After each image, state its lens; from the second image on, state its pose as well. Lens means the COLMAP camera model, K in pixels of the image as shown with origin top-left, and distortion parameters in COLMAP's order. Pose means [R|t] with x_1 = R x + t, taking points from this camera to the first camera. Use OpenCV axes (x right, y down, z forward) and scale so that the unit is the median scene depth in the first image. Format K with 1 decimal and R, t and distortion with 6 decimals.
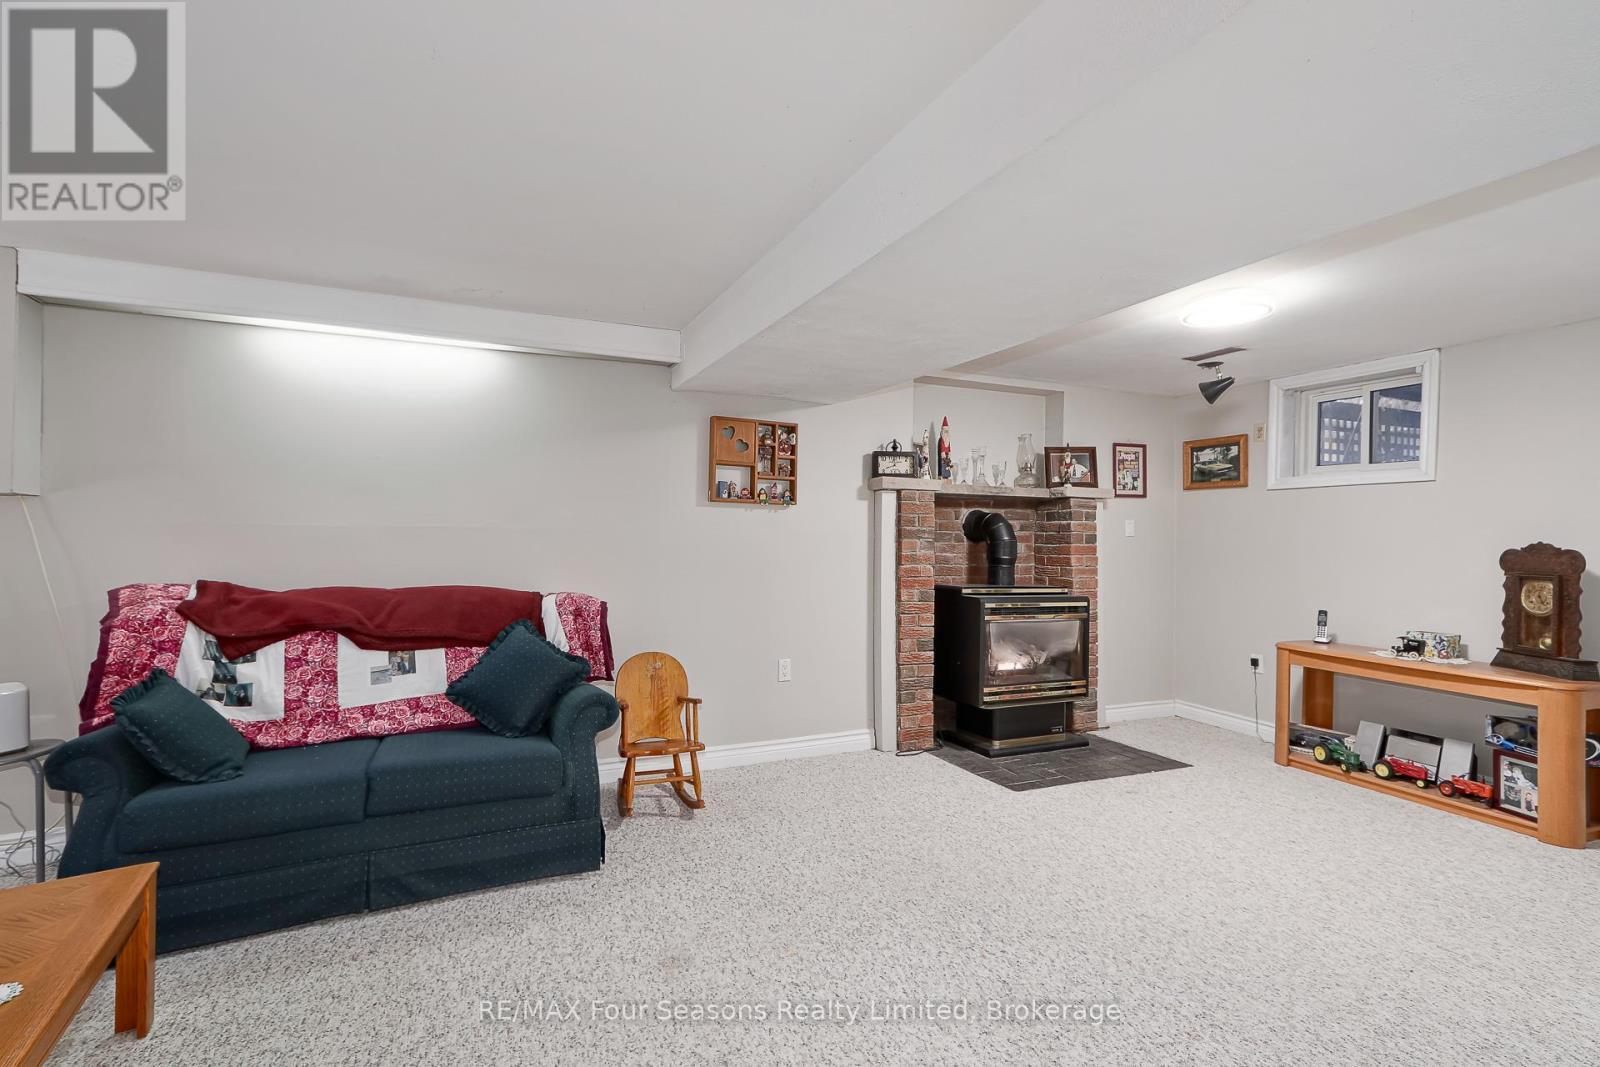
lens RADIAL K [[759.0, 0, 789.3], [0, 759.0, 529.8], [0, 0, 1]] dist [0.026157, 0.000938]
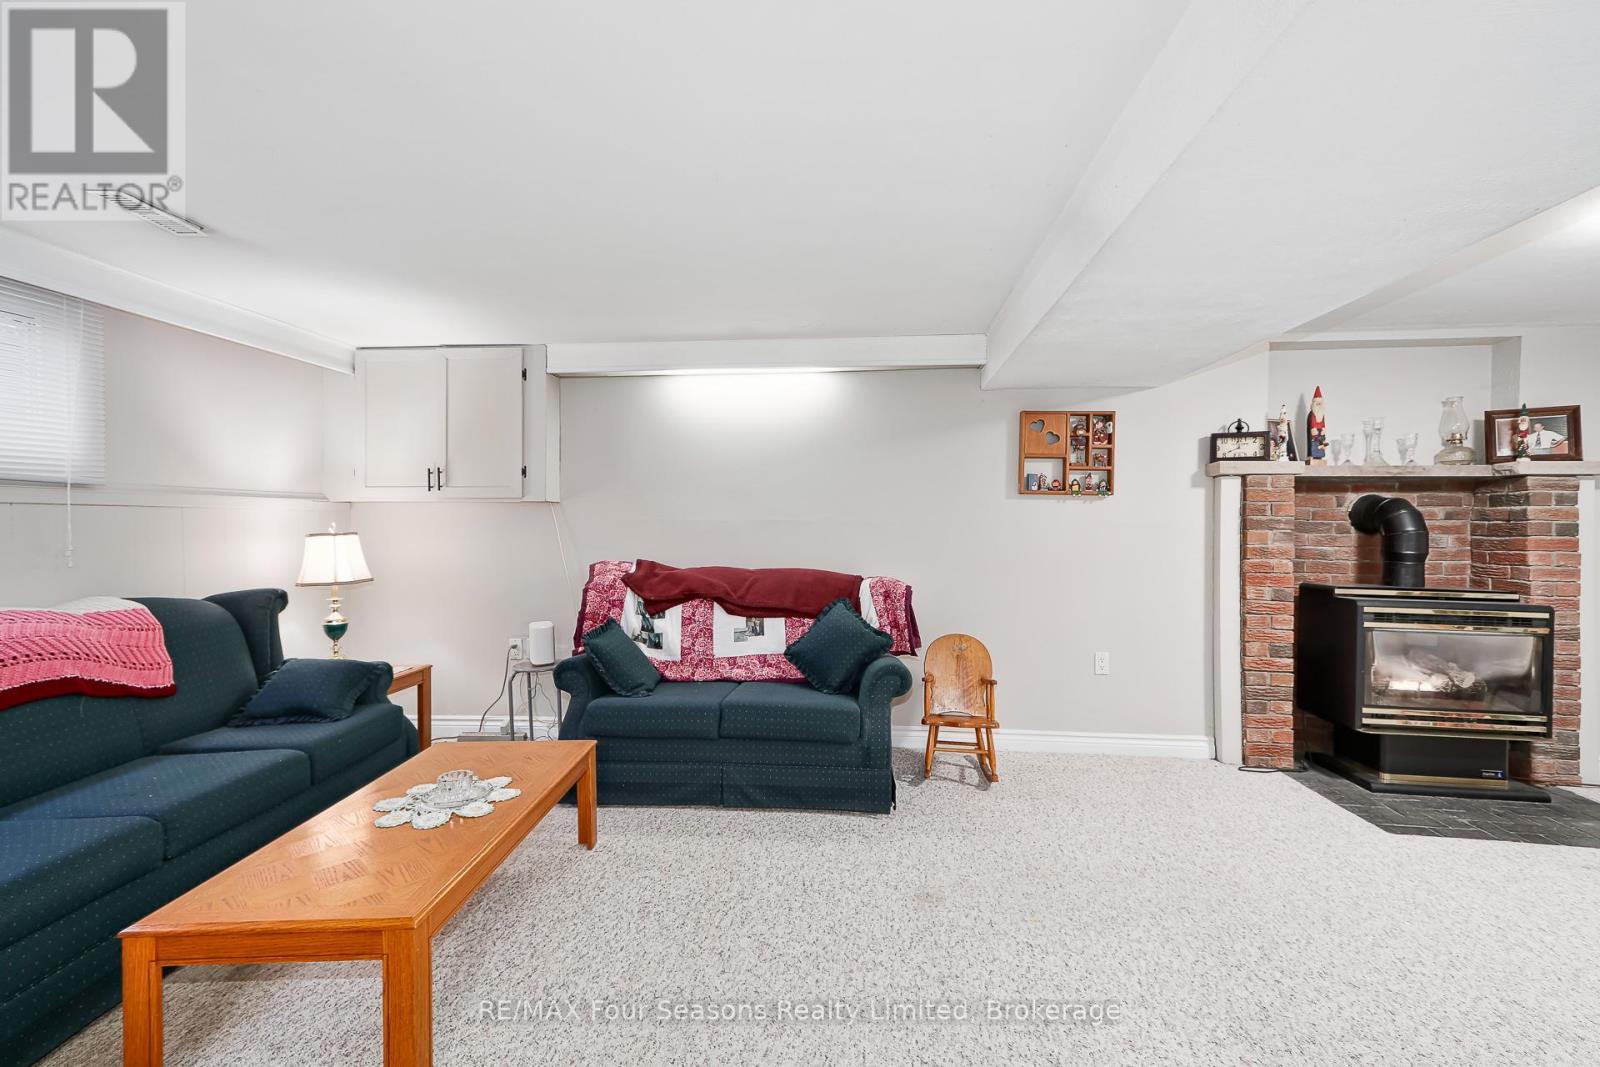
lens RADIAL K [[759.0, 0, 789.3], [0, 759.0, 529.8], [0, 0, 1]] dist [0.026157, 0.000938]
pose [[0.860754, 0.000700, -0.509020, 0.142860], [0.007700, 0.999867, 0.014397, -0.005356], [0.508963, -0.016312, 0.860634, -0.050611]]
